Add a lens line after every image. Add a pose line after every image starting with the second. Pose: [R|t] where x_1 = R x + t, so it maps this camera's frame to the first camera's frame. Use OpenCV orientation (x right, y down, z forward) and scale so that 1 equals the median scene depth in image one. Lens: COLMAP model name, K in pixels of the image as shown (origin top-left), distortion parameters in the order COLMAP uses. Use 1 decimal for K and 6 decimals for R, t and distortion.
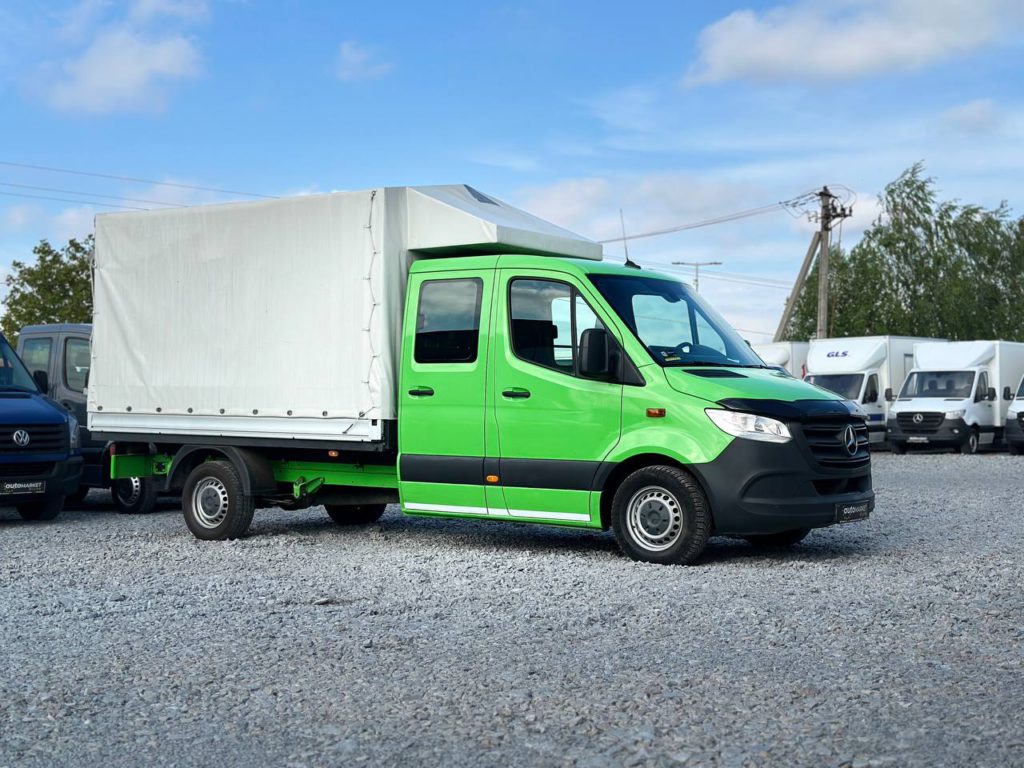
lens RADIAL K [[1414.3, 0, 512.0], [0, 1414.3, 384.0], [0, 0, 1]] dist [0.206365, -0.427220]
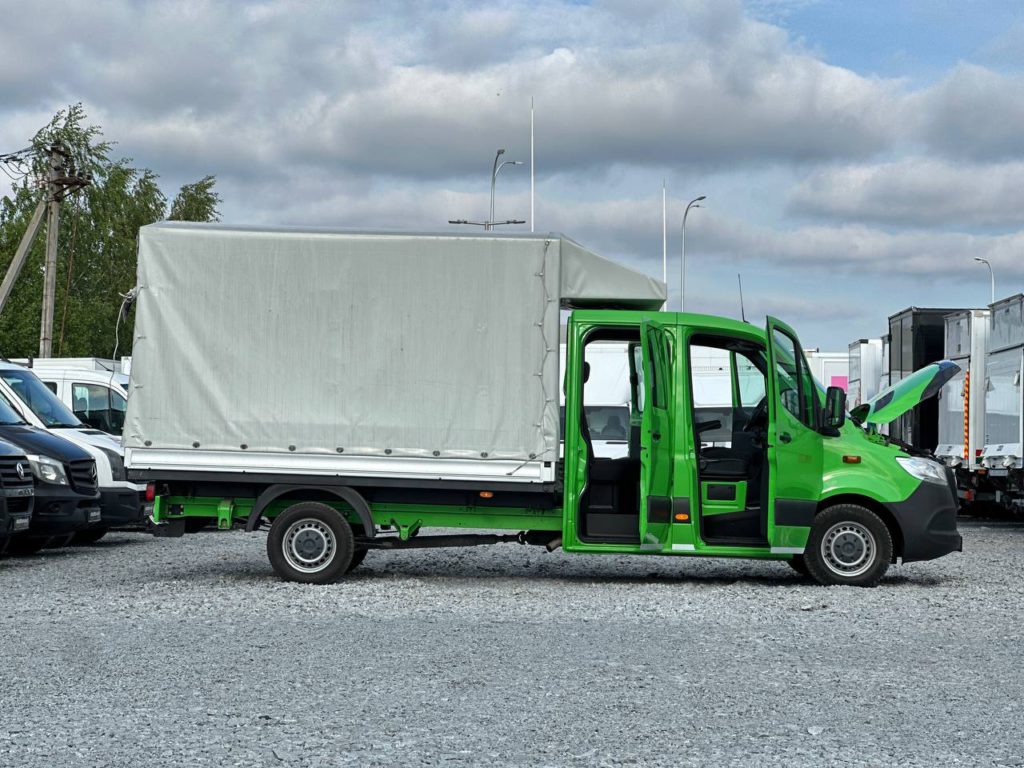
lens RADIAL K [[2234.8, 0, 512.0], [0, 2234.8, 384.0], [0, 0, 1]] dist [-0.040221, 3.320036]
pose [[0.821573, 0.031344, 0.569241, -1.046326], [-0.026656, 0.999507, -0.016562, -0.003754], [-0.569480, -0.001567, 0.822004, -0.328800]]
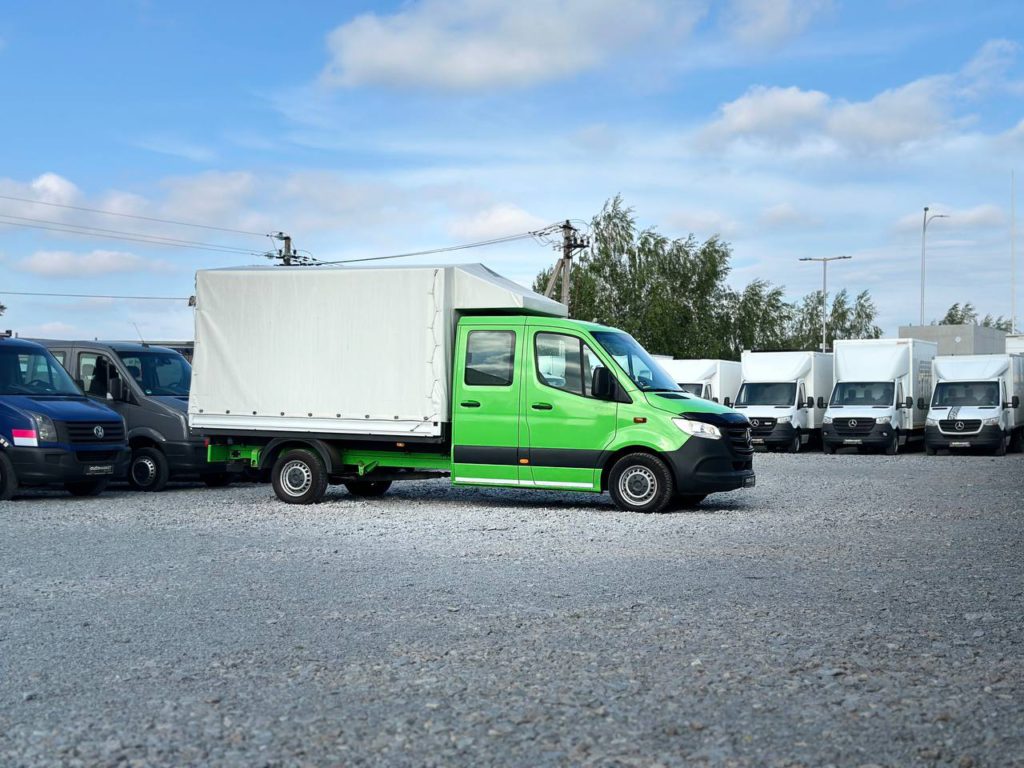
lens RADIAL K [[1414.6, 0, 507.6], [0, 1414.6, 394.1], [0, 0, 1]] dist [0.201026, -0.402100]
pose [[0.974887, 0.014889, 0.222202, -0.354815], [-0.016557, 0.999847, 0.005647, -0.014120], [-0.222084, -0.009184, 0.974984, -0.476528]]
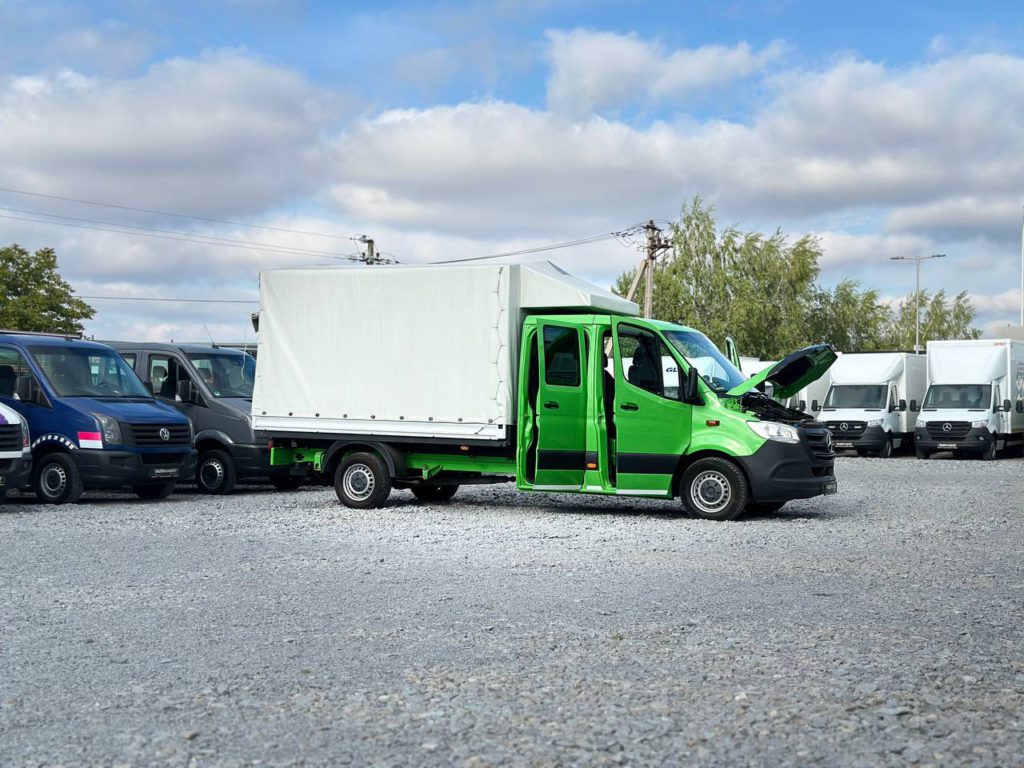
lens RADIAL K [[1414.3, 0, 512.0], [0, 1414.3, 384.0], [0, 0, 1]] dist [0.206365, -0.427220]
pose [[0.986419, 0.016697, 0.163397, -0.321263], [-0.016480, 0.999861, -0.002684, -0.012819], [-0.163419, -0.000045, 0.986557, -0.429535]]
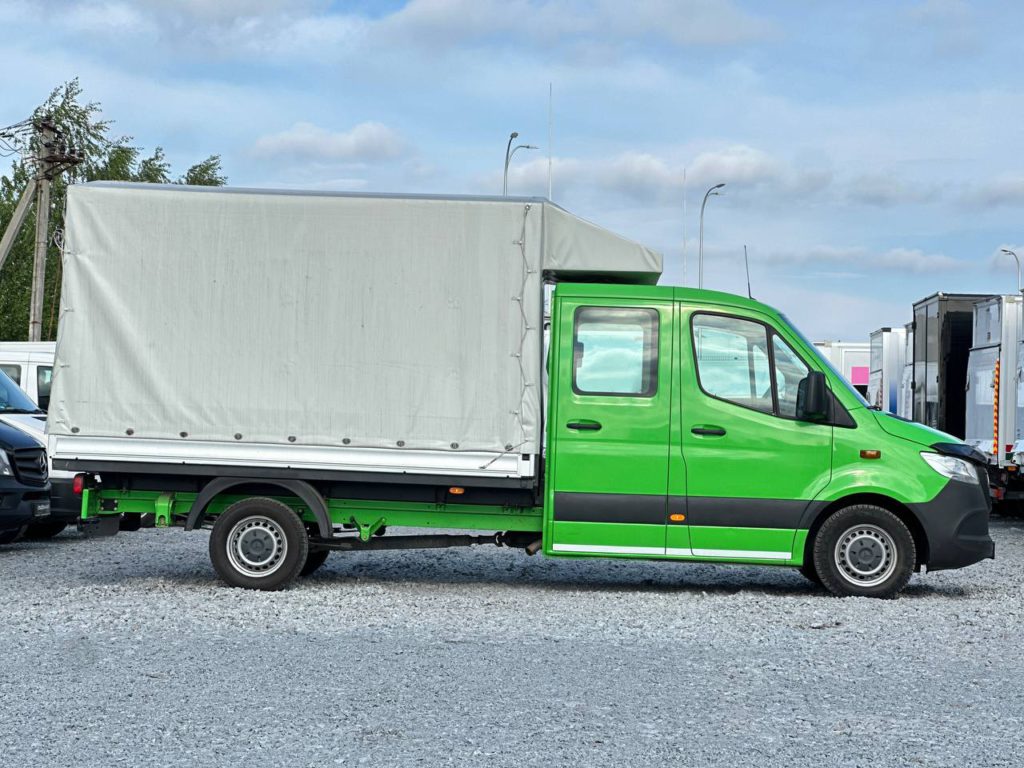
lens RADIAL K [[2234.8, 0, 512.0], [0, 2234.8, 384.0], [0, 0, 1]] dist [-0.040221, 3.320036]
pose [[0.826781, 0.035631, 0.561395, -0.913983], [-0.034525, 0.999325, -0.012580, -0.001566], [-0.561464, -0.008981, 0.827453, -0.191092]]
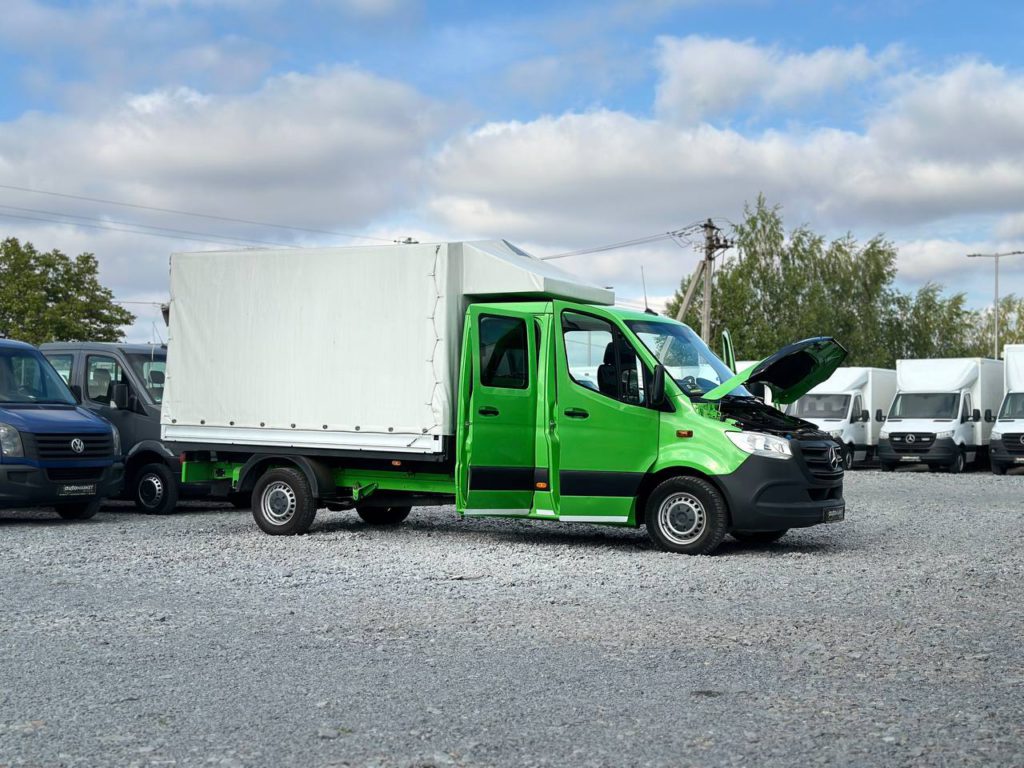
lens RADIAL K [[1414.6, 0, 507.6], [0, 1414.6, 394.1], [0, 0, 1]] dist [0.201026, -0.402100]
pose [[0.994858, 0.017290, 0.099796, -0.156646], [-0.017157, 0.999850, -0.002191, -0.008151], [-0.099819, 0.000468, 0.995005, -0.201755]]
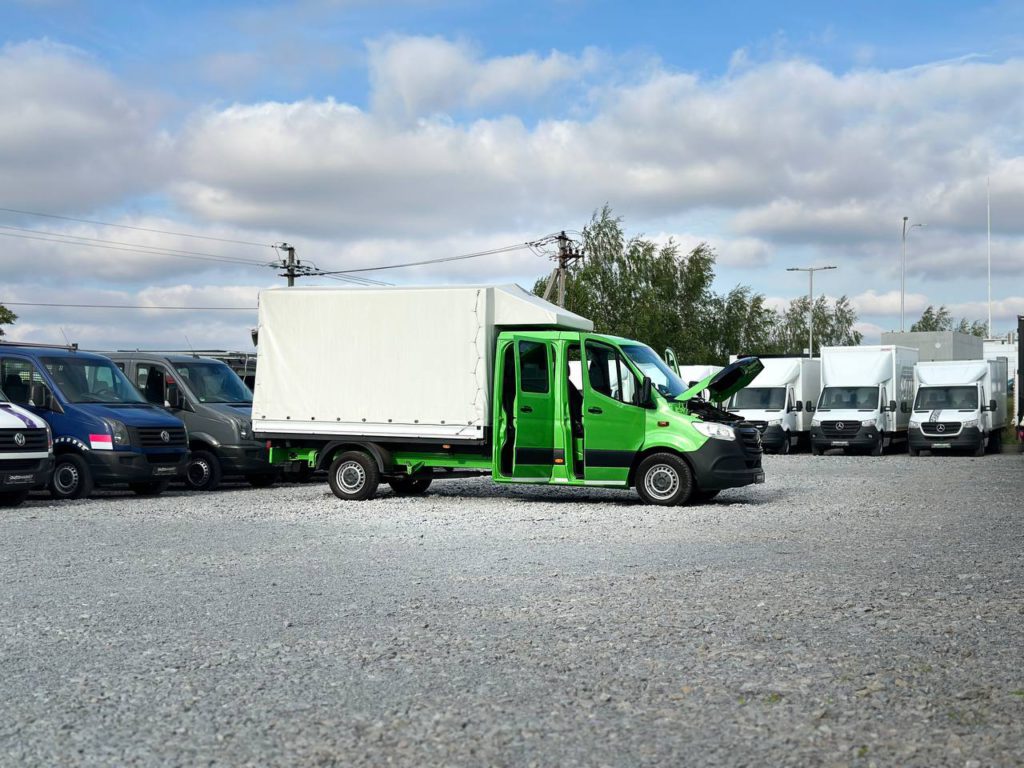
lens RADIAL K [[1414.3, 0, 512.0], [0, 1414.3, 384.0], [0, 0, 1]] dist [0.206365, -0.427220]
pose [[0.971078, 0.013957, 0.238354, -0.456808], [-0.013264, 0.999902, -0.004509, -0.017669], [-0.238393, 0.001217, 0.971168, -0.634591]]
